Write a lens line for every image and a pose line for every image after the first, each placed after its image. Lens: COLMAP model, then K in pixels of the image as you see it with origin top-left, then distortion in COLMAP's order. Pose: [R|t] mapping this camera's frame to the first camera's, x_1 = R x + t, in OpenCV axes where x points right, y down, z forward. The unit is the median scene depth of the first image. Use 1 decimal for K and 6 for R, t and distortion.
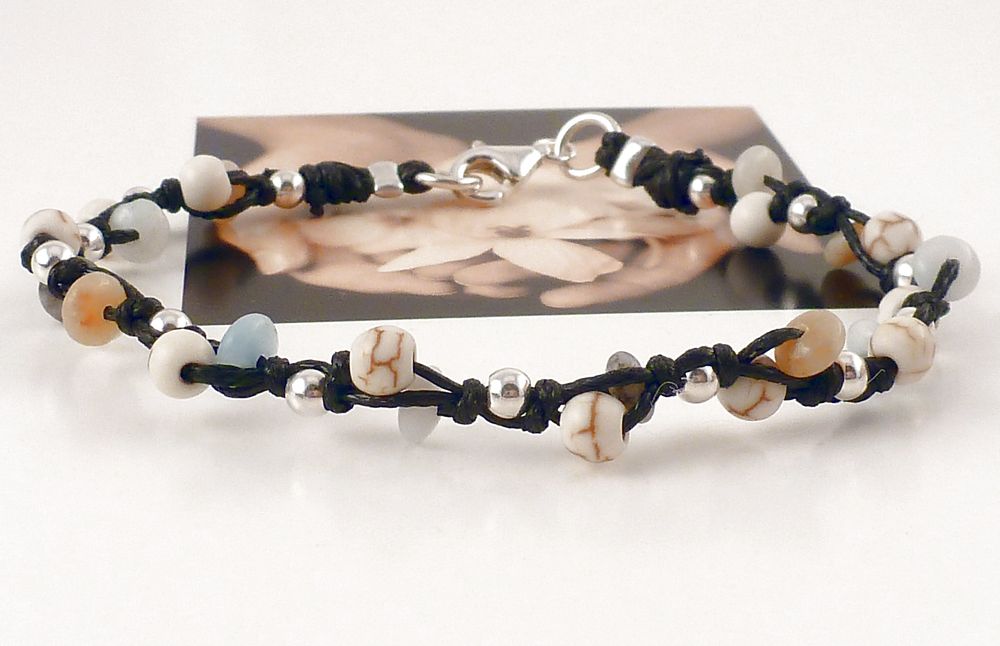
lens RADIAL K [[923.5, 0, 497.7], [0, 923.5, 322.6], [0, 0, 1]] dist [0.007478, 0.000000]
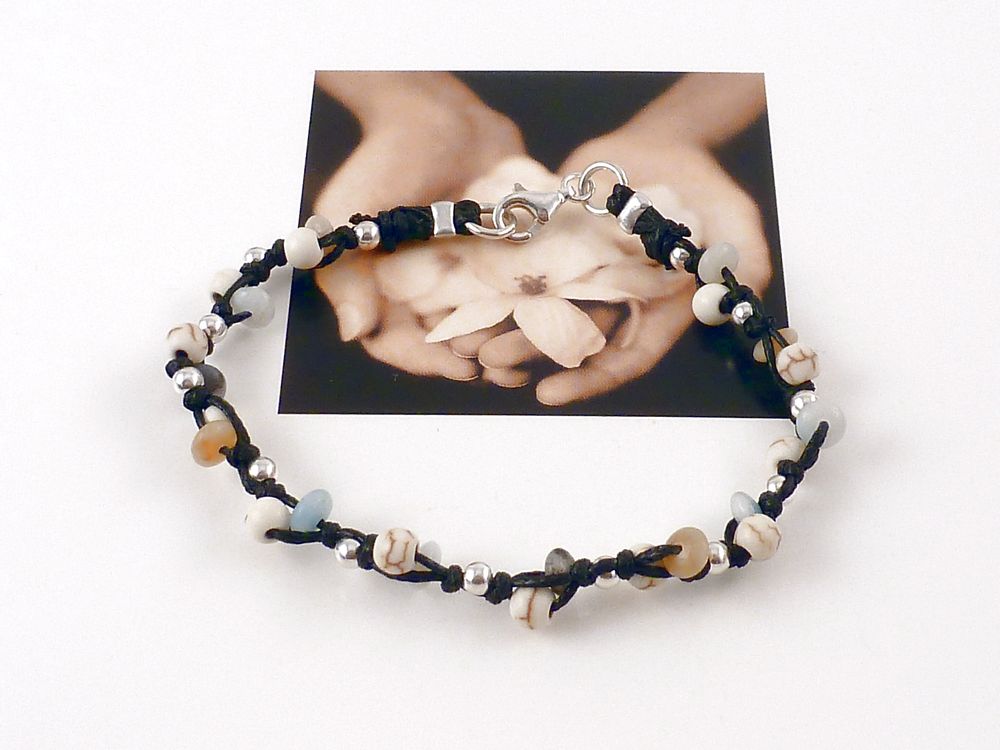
lens RADIAL K [[701.5, 0, 502.1], [0, 701.5, 375.5], [0, 0, 1]] dist [-0.009190, 0.005659]
pose [[0.997306, 0.058160, -0.044701, 0.036703], [-0.050208, 0.985505, 0.162044, -0.193304], [0.053477, -0.159364, 0.985770, -0.031278]]
